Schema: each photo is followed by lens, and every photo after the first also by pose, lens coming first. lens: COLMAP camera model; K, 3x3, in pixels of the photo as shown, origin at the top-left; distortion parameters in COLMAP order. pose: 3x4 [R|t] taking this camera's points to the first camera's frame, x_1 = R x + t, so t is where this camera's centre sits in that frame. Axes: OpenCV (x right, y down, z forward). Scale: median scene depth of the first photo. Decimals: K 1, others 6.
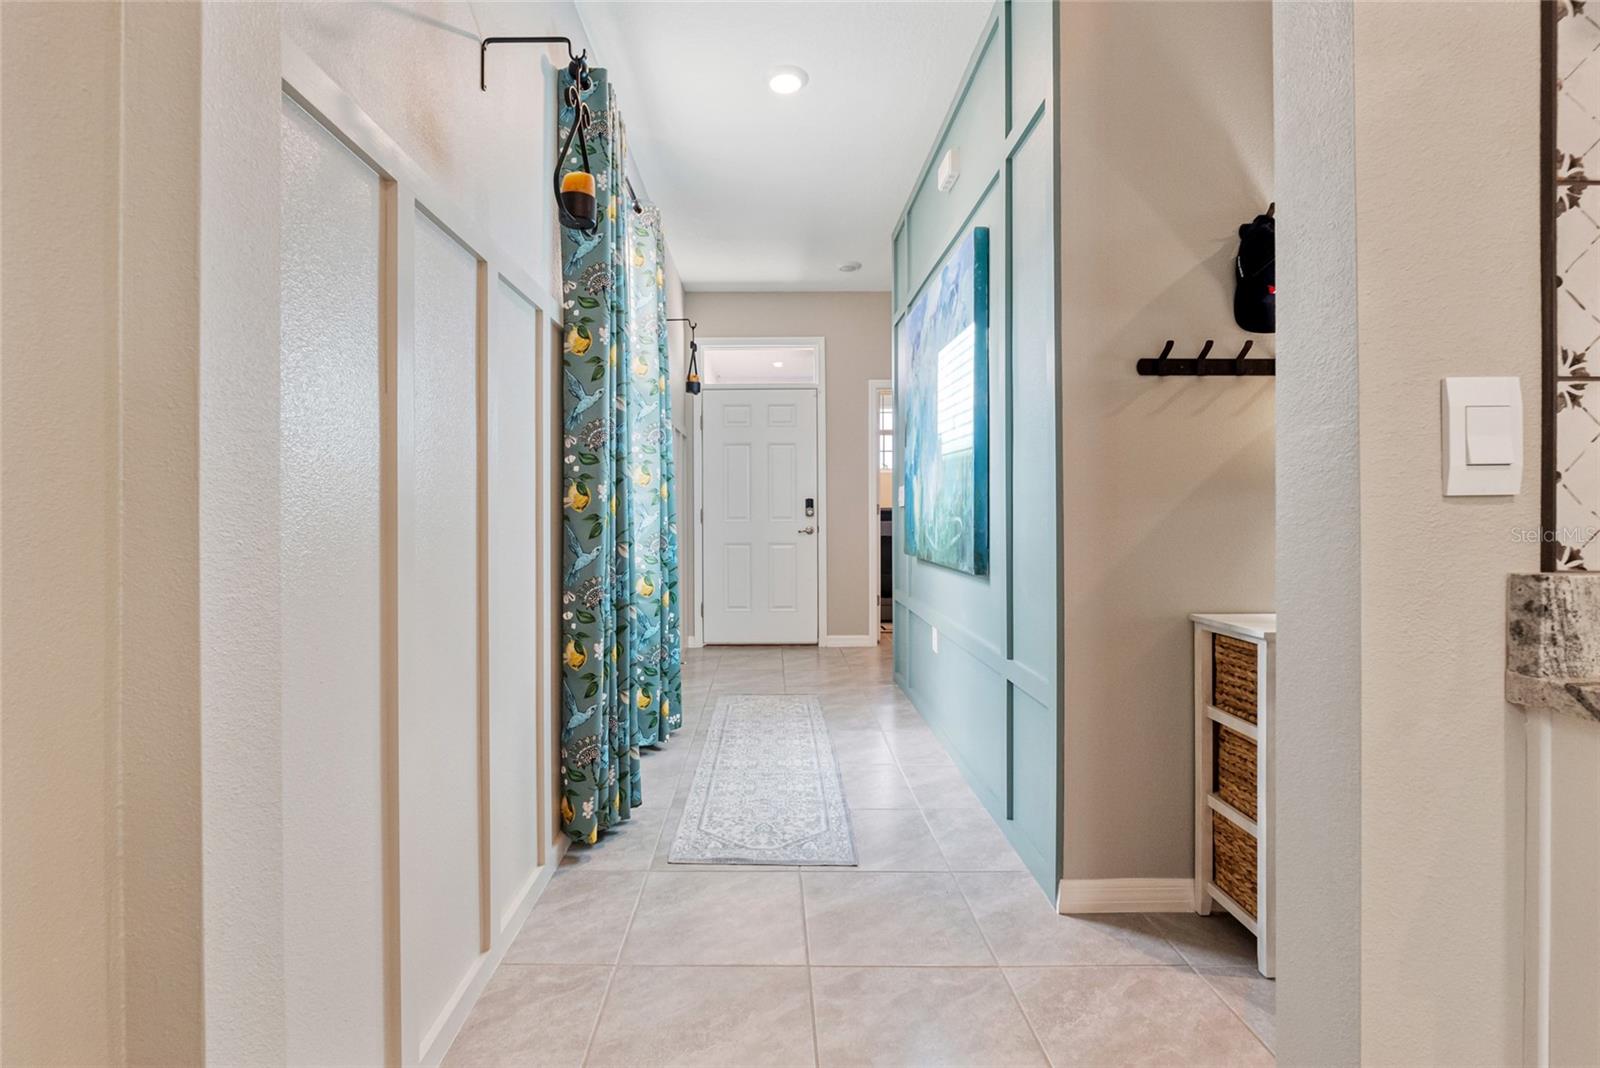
lens RADIAL K [[718.2, 0, 799.0], [0, 718.2, 520.4], [0, 0, 1]] dist [-0.010588, -0.000118]
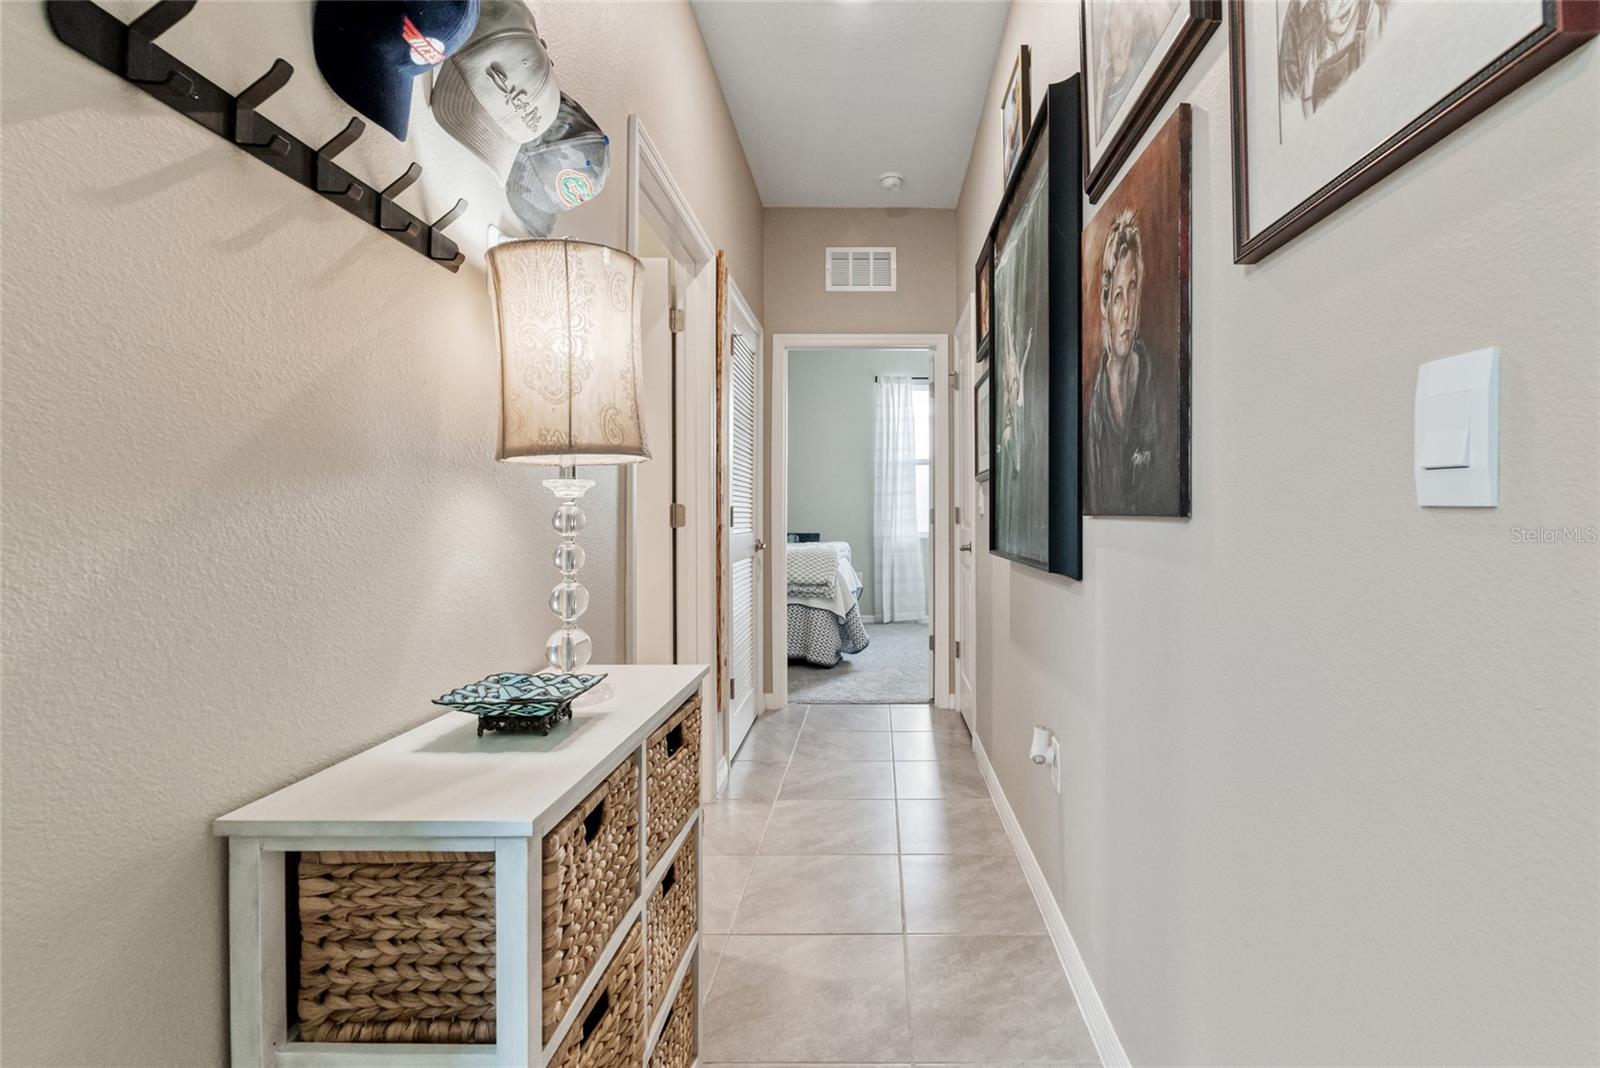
lens RADIAL K [[718.2, 0, 804.1], [0, 718.2, 533.7], [0, 0, 1]] dist [-0.010588, -0.000118]
pose [[0.016721, 0.008216, 0.999826, 0.213621], [0.004481, 0.999956, -0.008292, -0.002233], [-0.999850, 0.004618, 0.016684, 0.737170]]
